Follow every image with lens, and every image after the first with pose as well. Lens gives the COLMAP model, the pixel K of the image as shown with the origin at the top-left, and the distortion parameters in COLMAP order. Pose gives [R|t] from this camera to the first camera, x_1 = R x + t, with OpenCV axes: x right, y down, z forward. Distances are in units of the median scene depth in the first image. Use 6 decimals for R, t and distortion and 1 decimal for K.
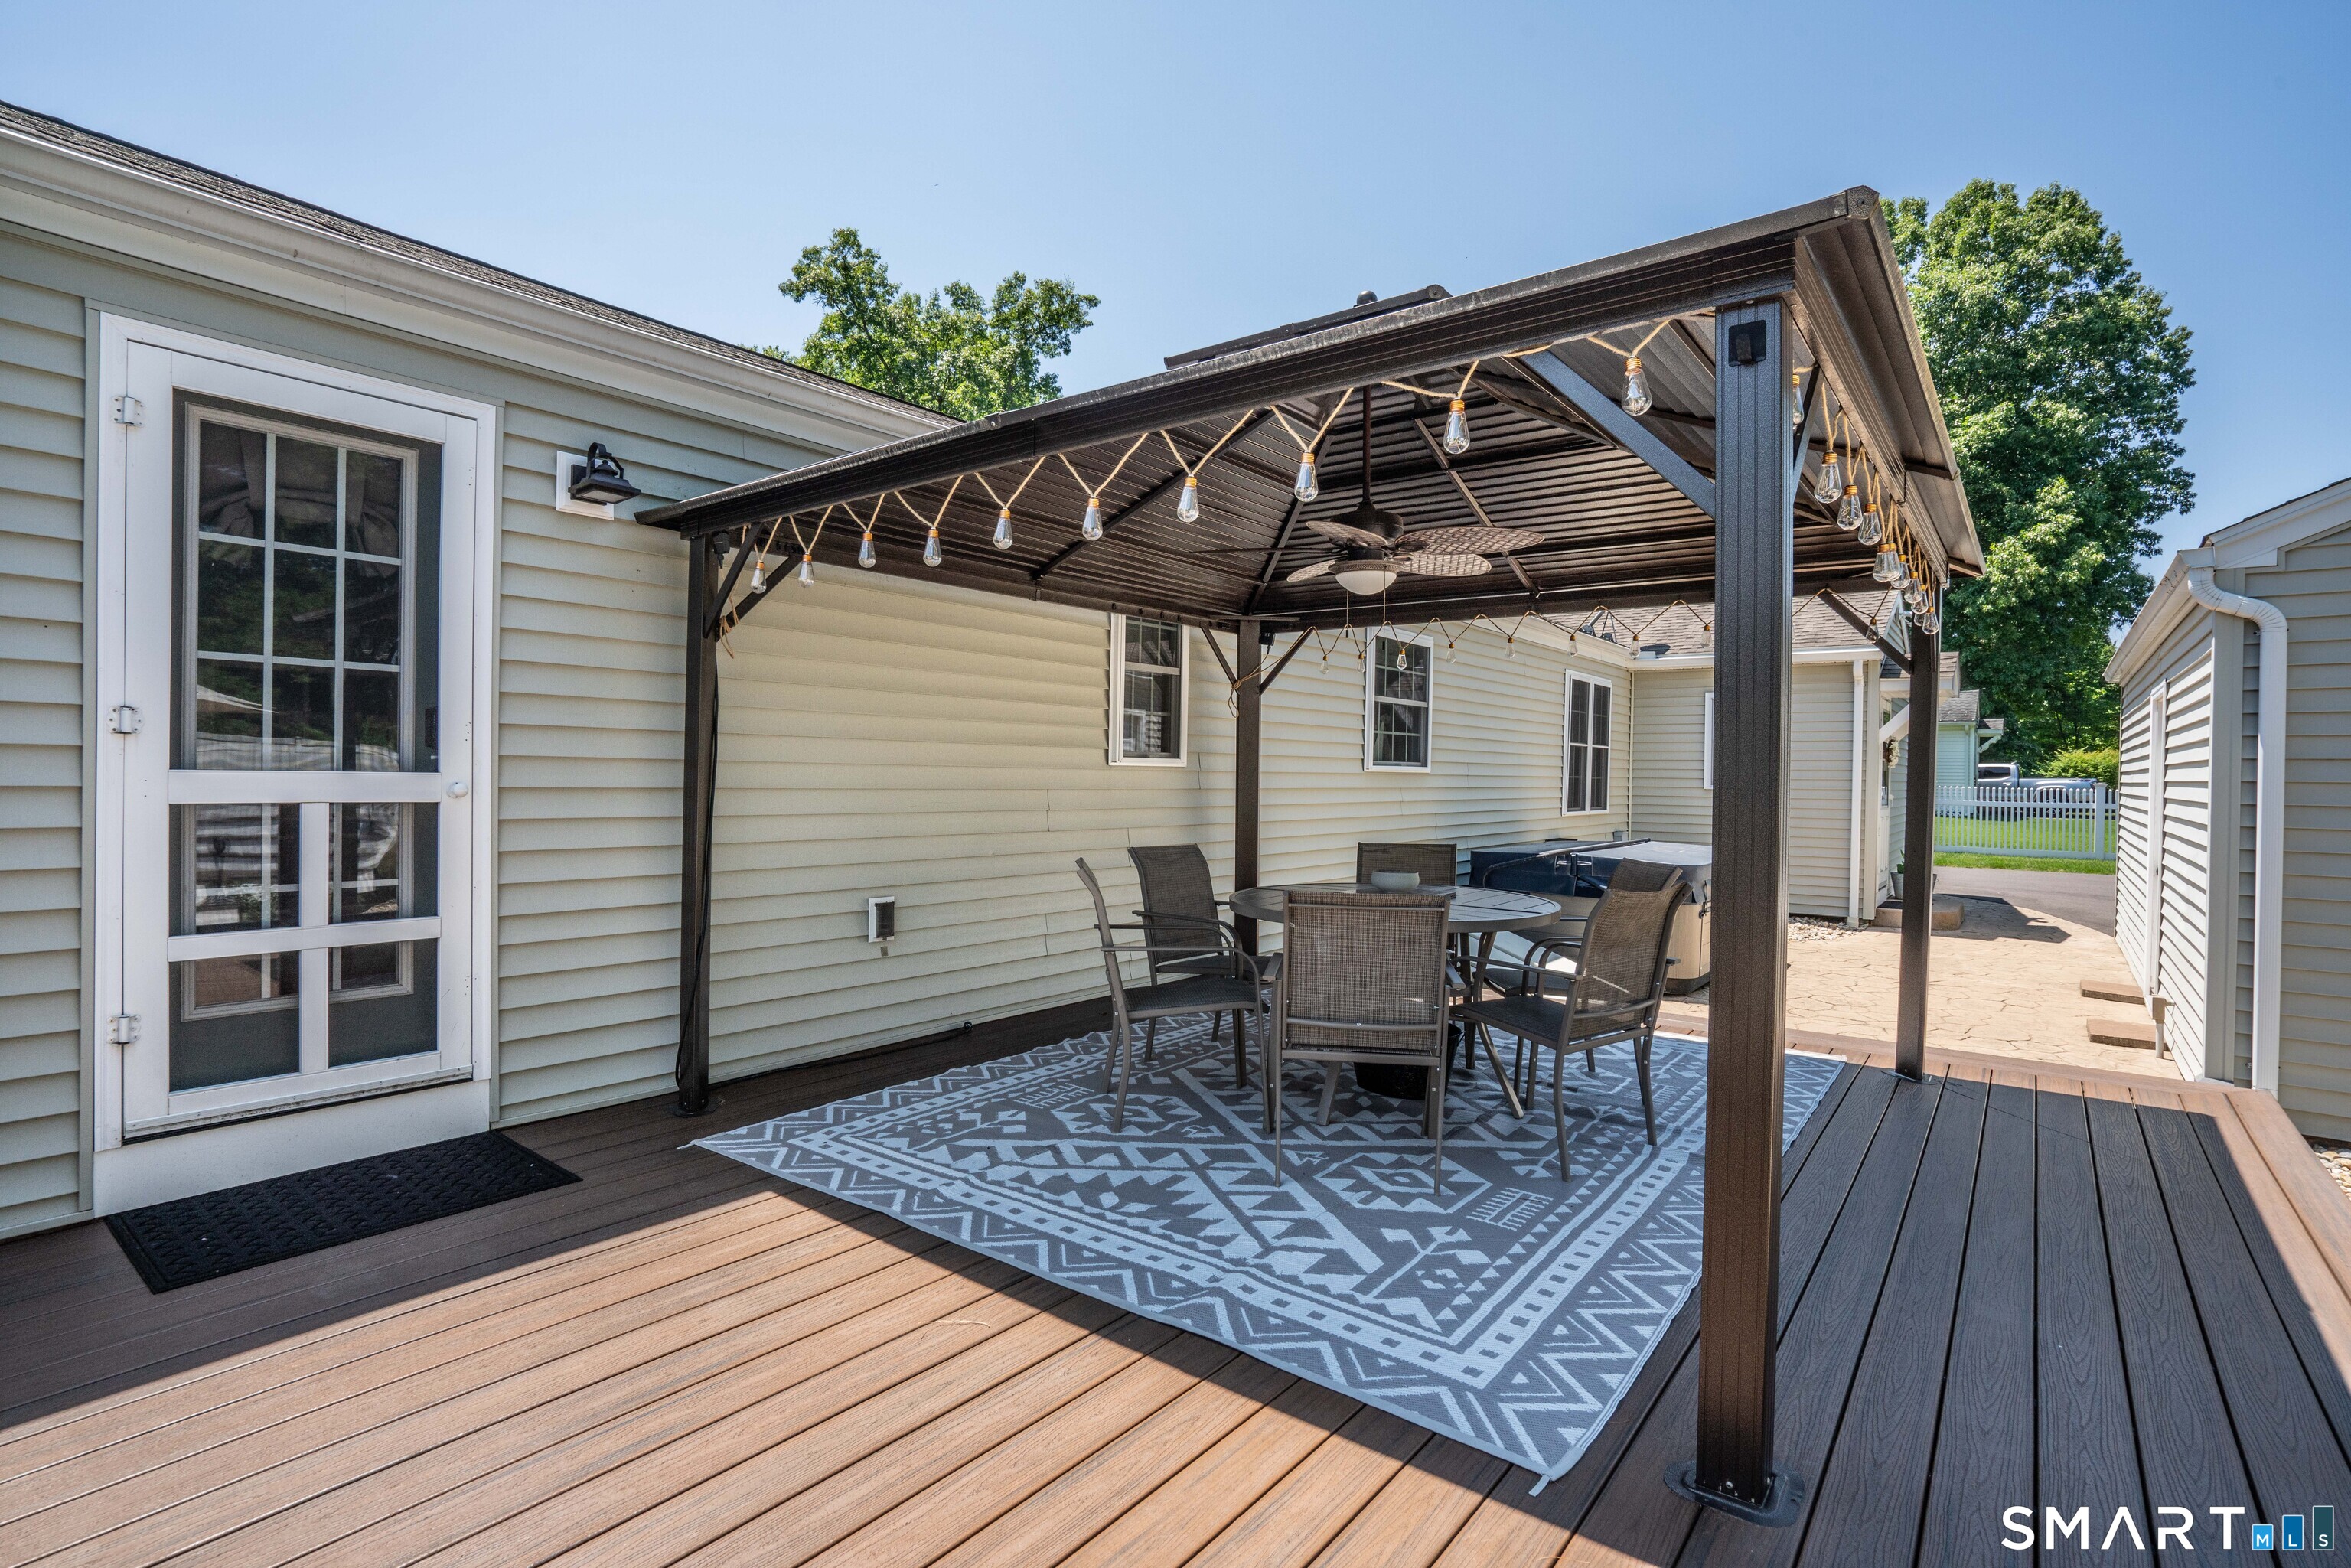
lens RADIAL K [[1134.9, 0, 1091.4], [0, 1134.9, 775.8], [0, 0, 1]] dist [-0.043579, 0.001143]
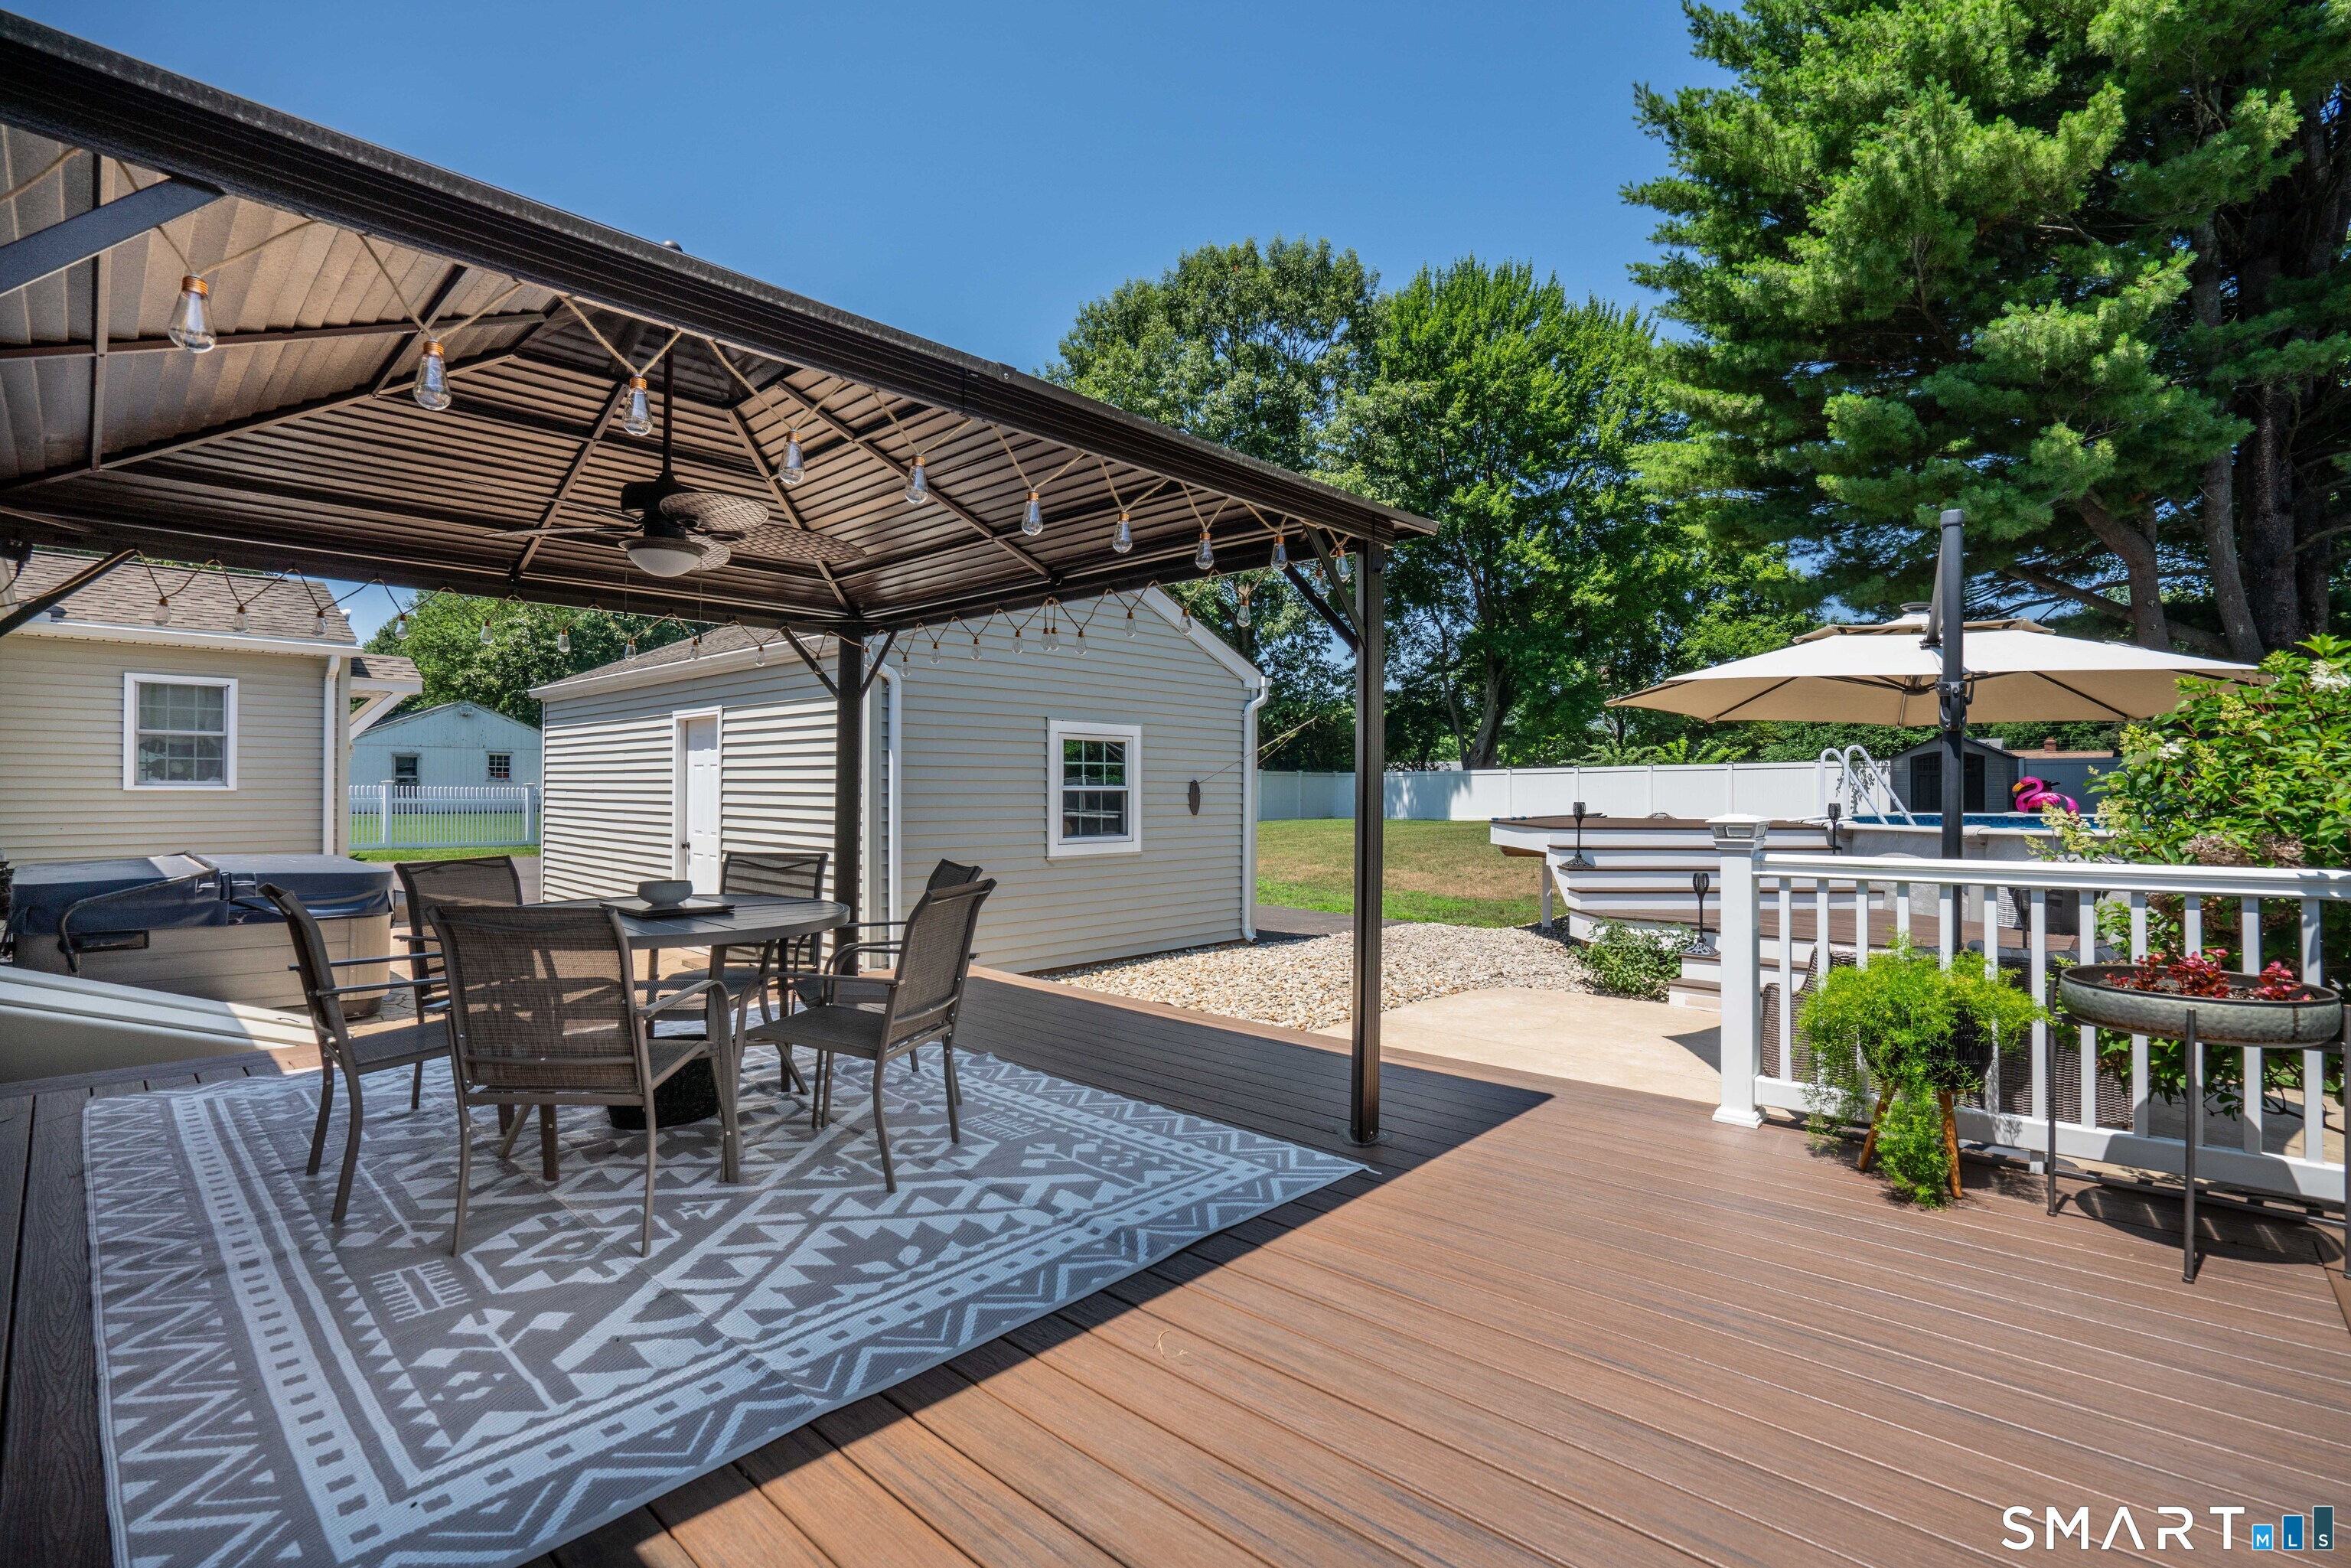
lens RADIAL K [[1091.0, 0, 1175.5], [0, 1091.0, 784.0], [0, 0, 1]] dist [-0.059160, 0.026380]
pose [[0.038059, -0.013359, 0.999186, -0.777966], [-0.007269, 0.999880, 0.013645, -0.021667], [-0.999249, -0.007782, 0.037958, 0.689562]]
